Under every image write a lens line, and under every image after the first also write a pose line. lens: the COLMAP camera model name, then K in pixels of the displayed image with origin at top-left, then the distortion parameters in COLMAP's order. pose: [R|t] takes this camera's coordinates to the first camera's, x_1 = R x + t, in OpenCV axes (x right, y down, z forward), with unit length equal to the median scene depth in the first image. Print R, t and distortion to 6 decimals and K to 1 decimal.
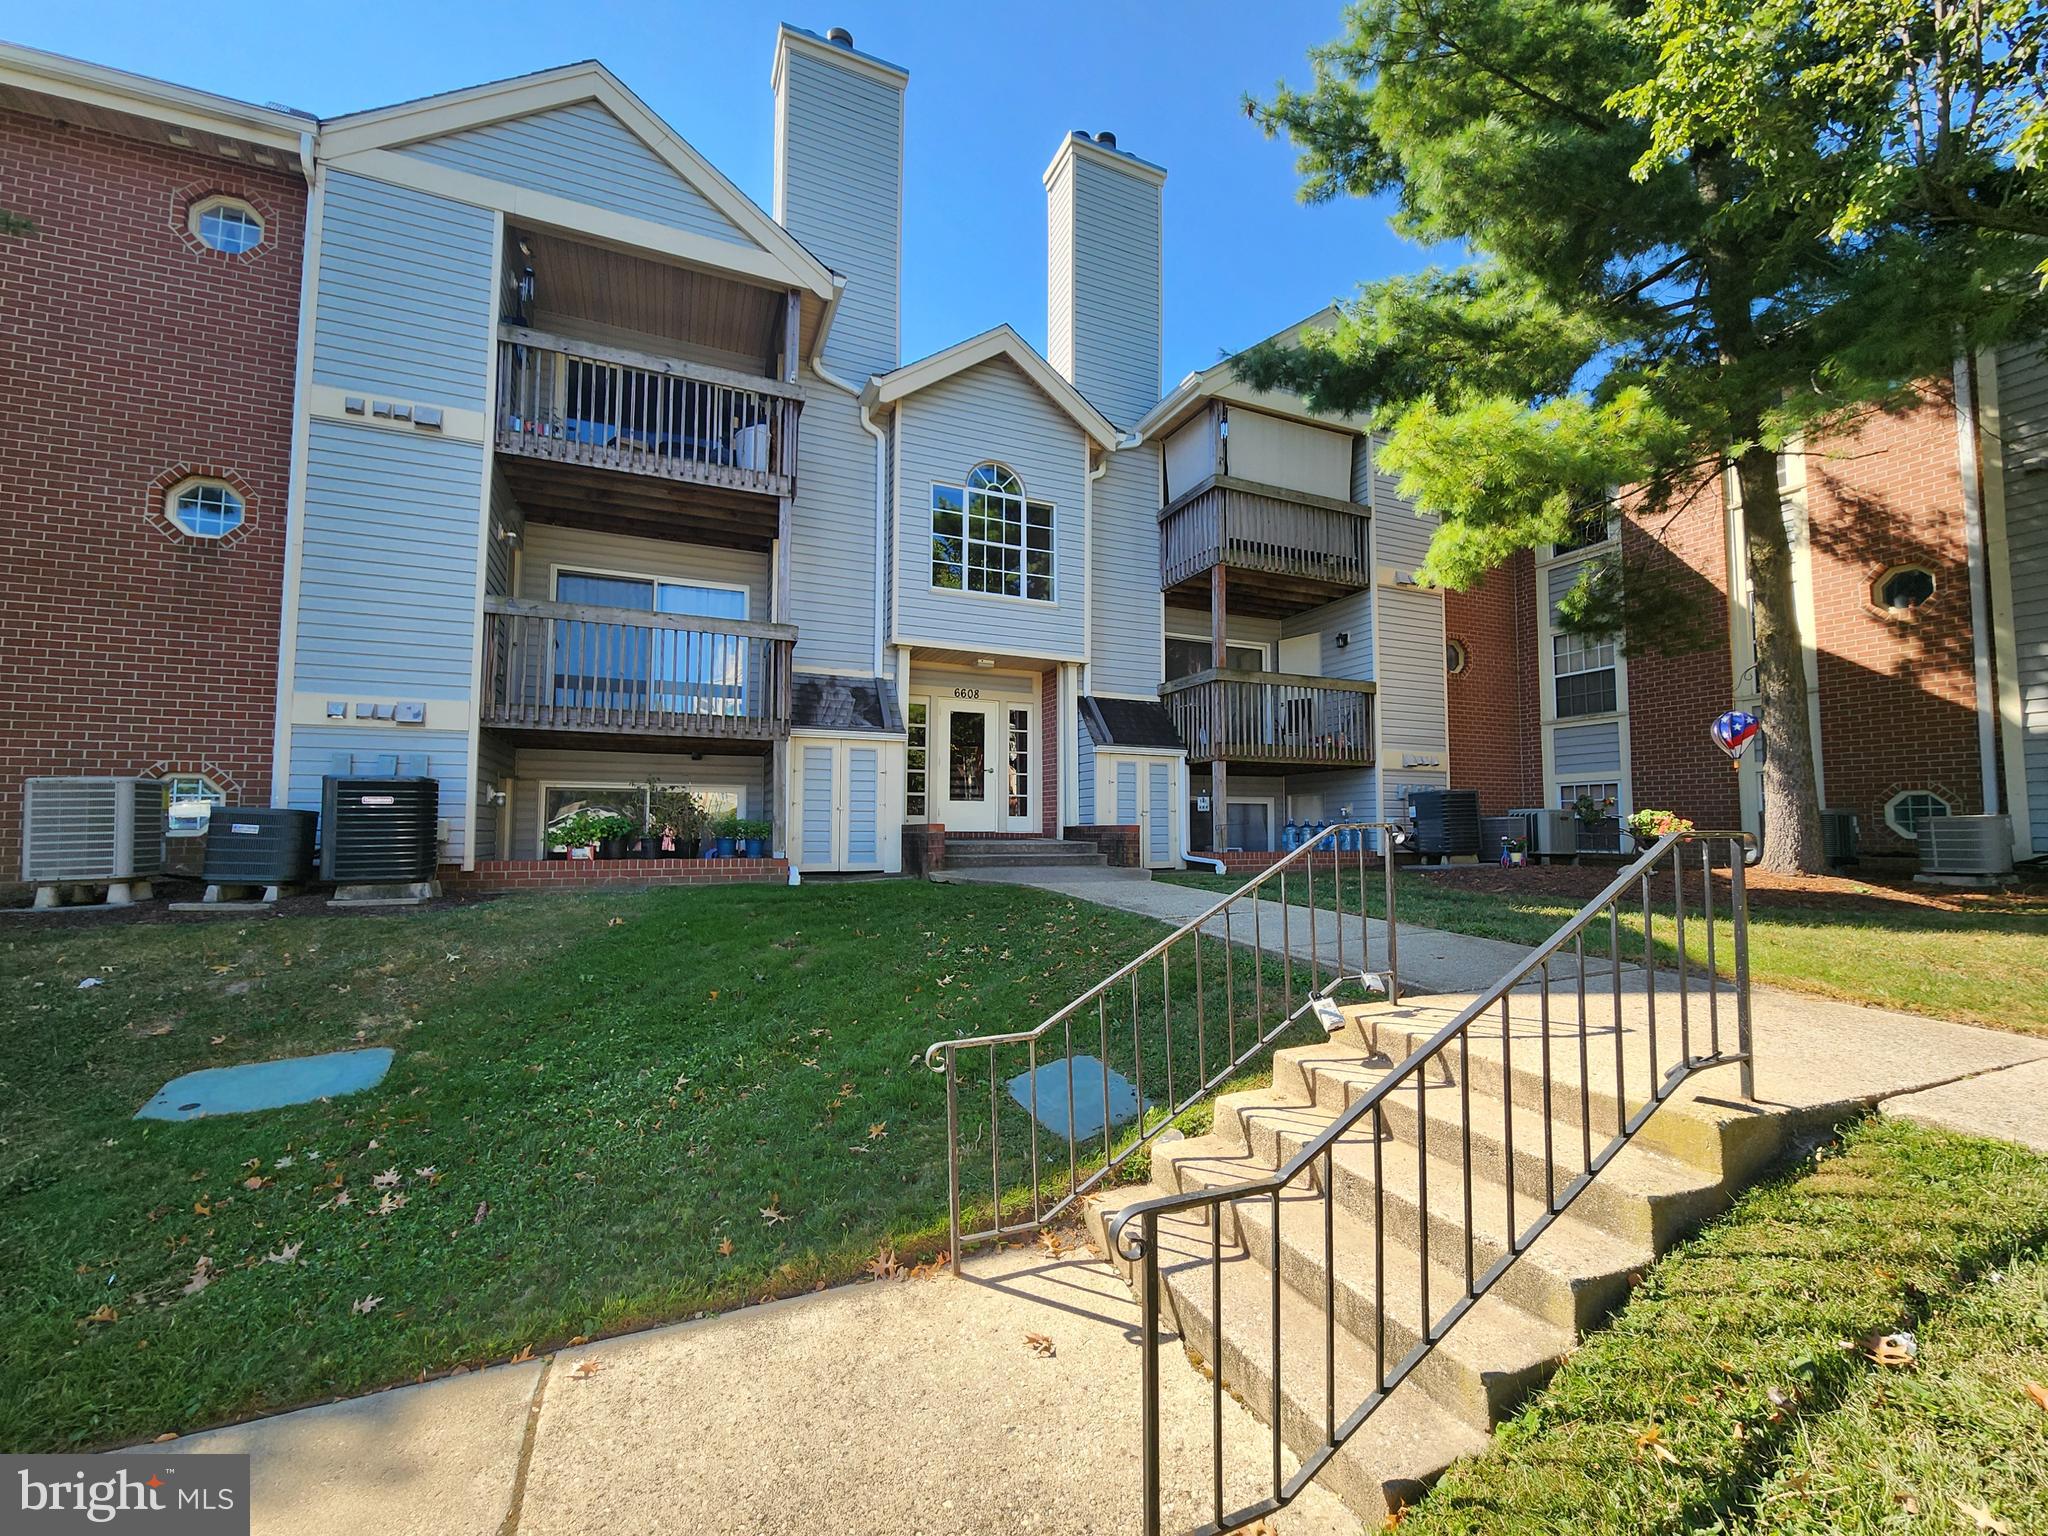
lens RADIAL K [[854.3, 0, 1024.0], [0, 854.3, 768.0], [0, 0, 1]] dist [0.000456, -0.000064]
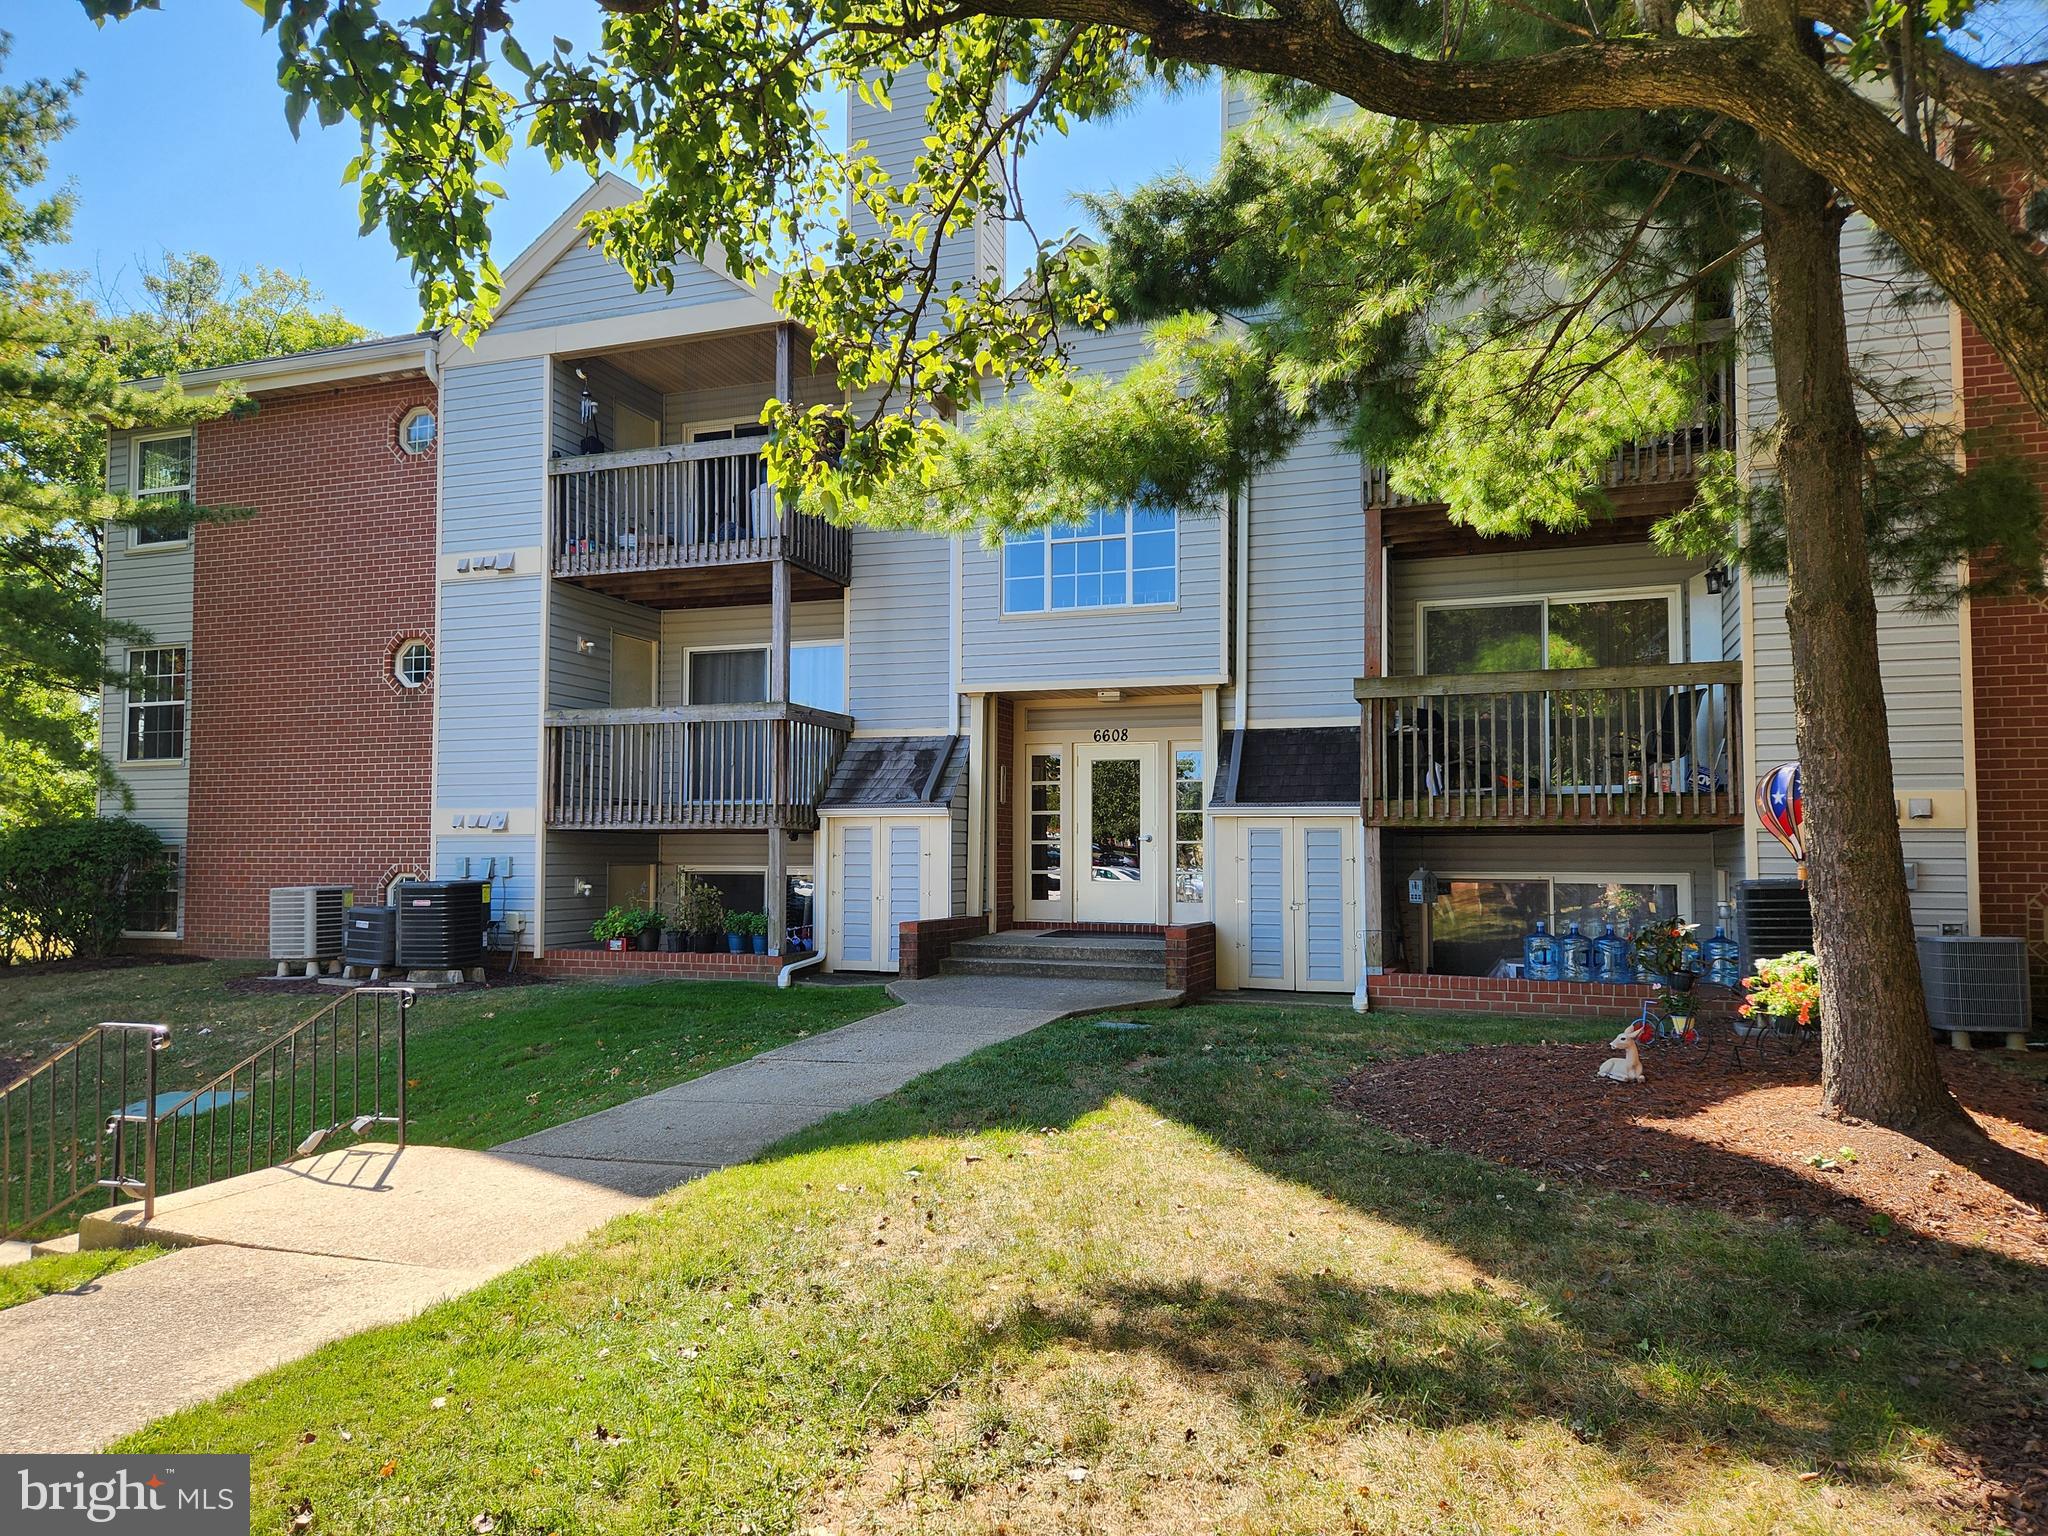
lens RADIAL K [[1385.5, 0, 989.4], [0, 1385.5, 773.5], [0, 0, 1]] dist [0.074674, -0.062085]
pose [[0.710905, -0.042599, -0.701996, 0.982034], [0.051479, 0.998638, -0.008467, -0.069870], [0.701401, -0.030119, 0.712130, 0.098327]]
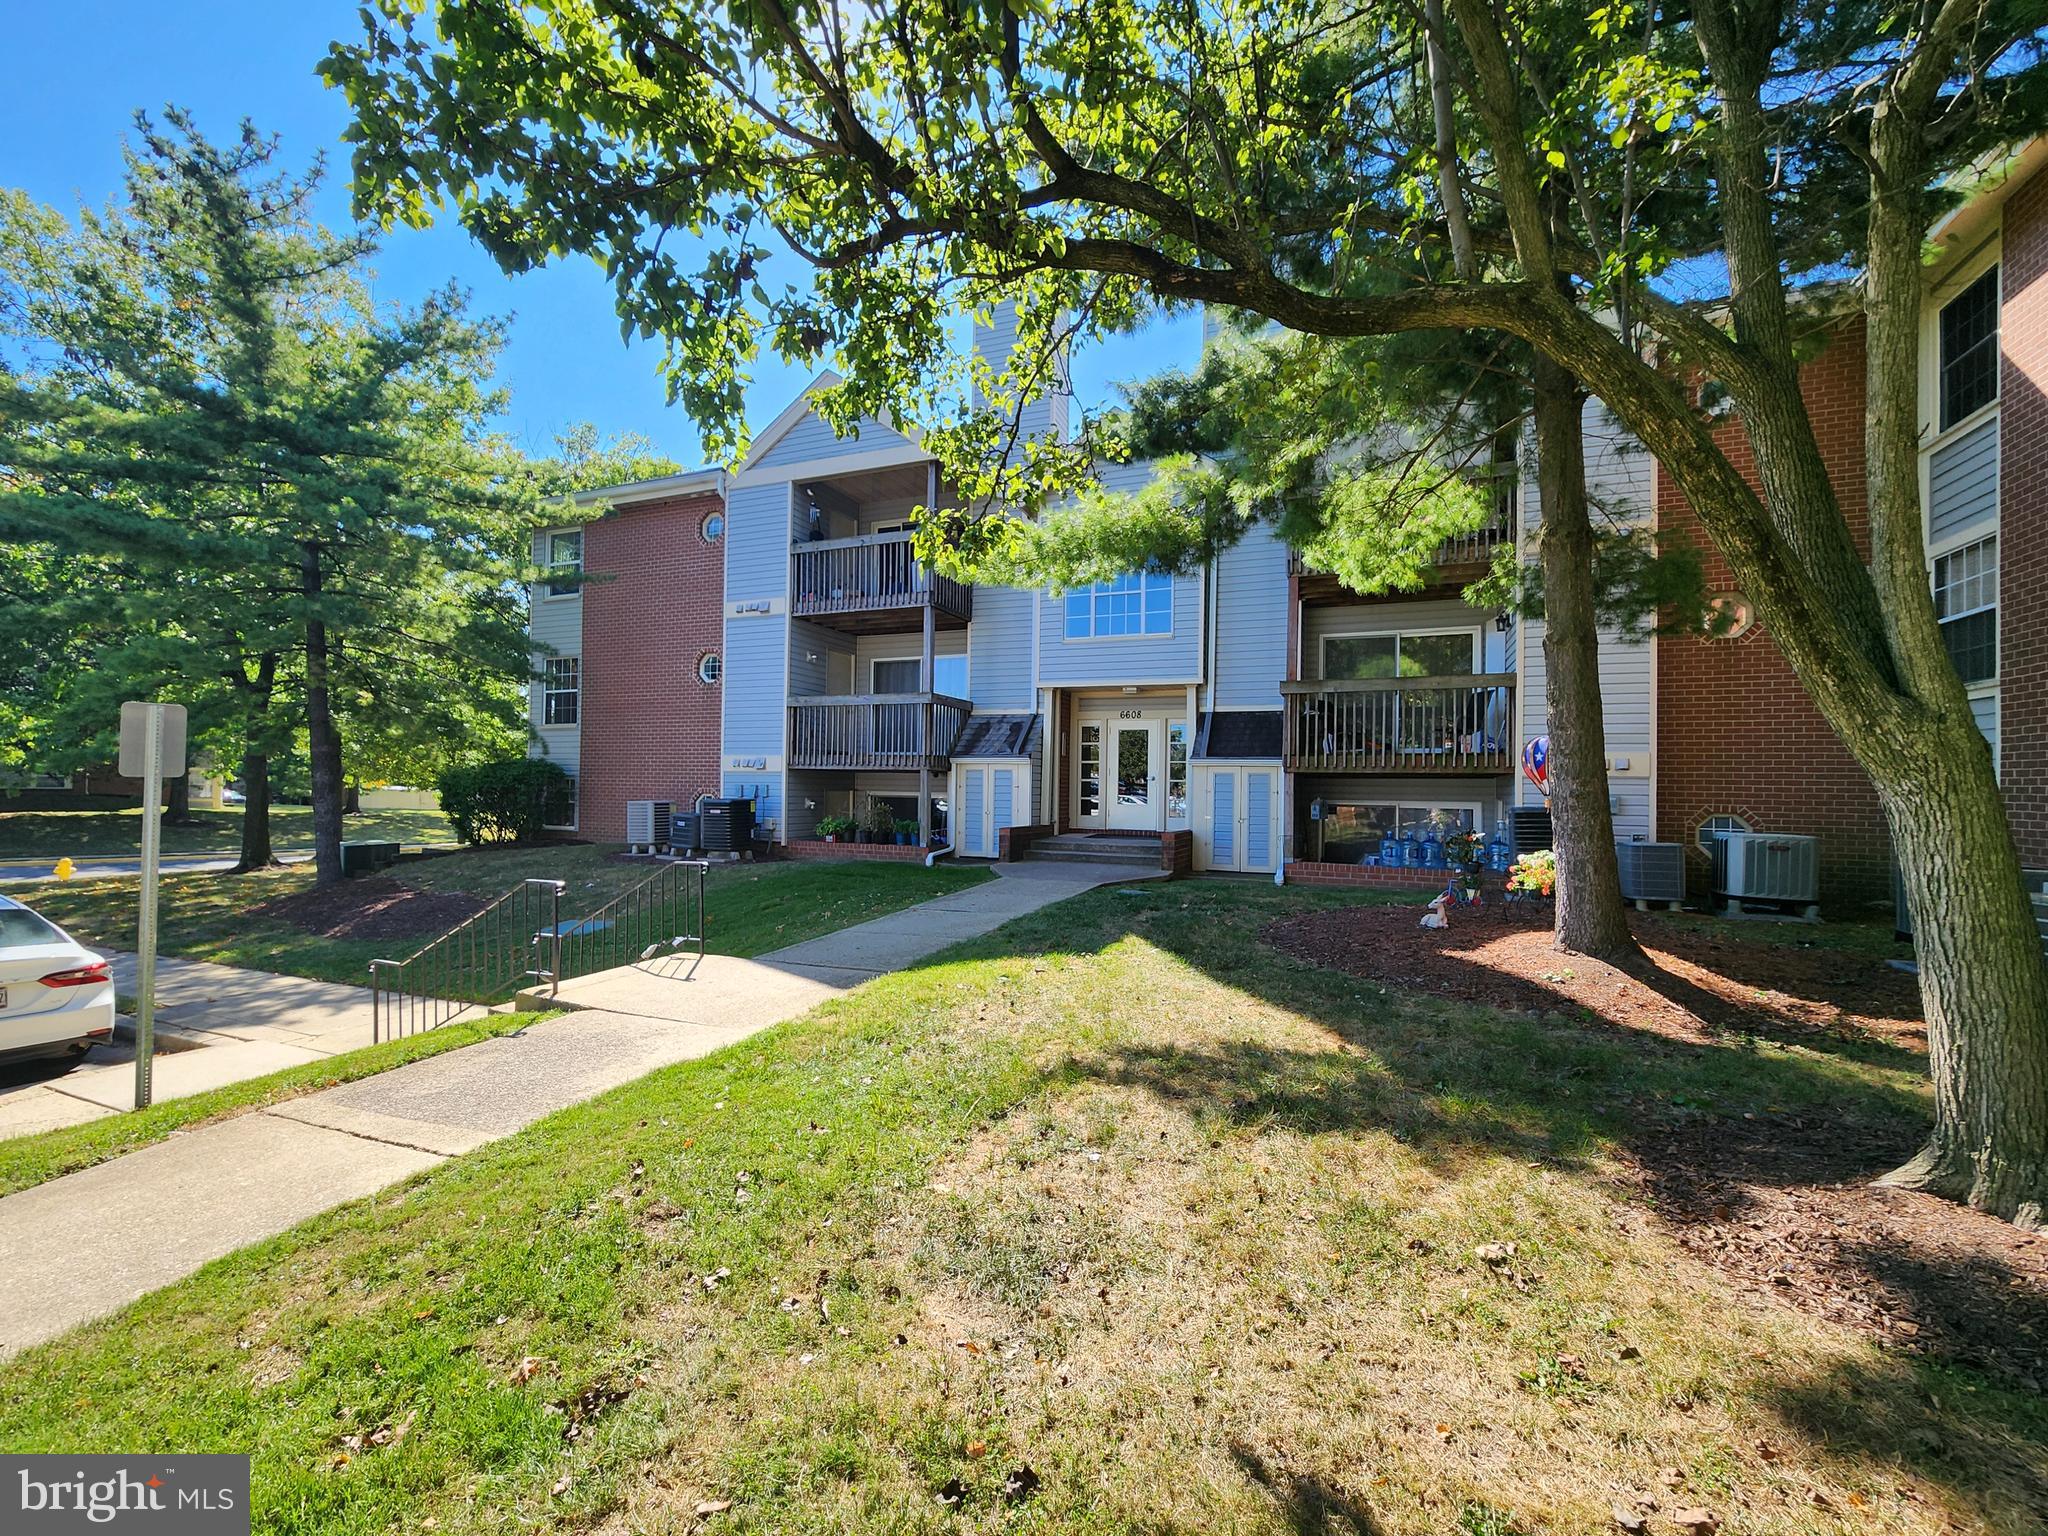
lens RADIAL K [[854.3, 0, 1024.0], [0, 854.3, 768.0], [0, 0, 1]] dist [0.000456, -0.000064]
pose [[0.693474, -0.009848, -0.720415, 0.977610], [0.041503, 0.998792, 0.026298, -0.070691], [0.719286, -0.048136, 0.693045, 0.074990]]
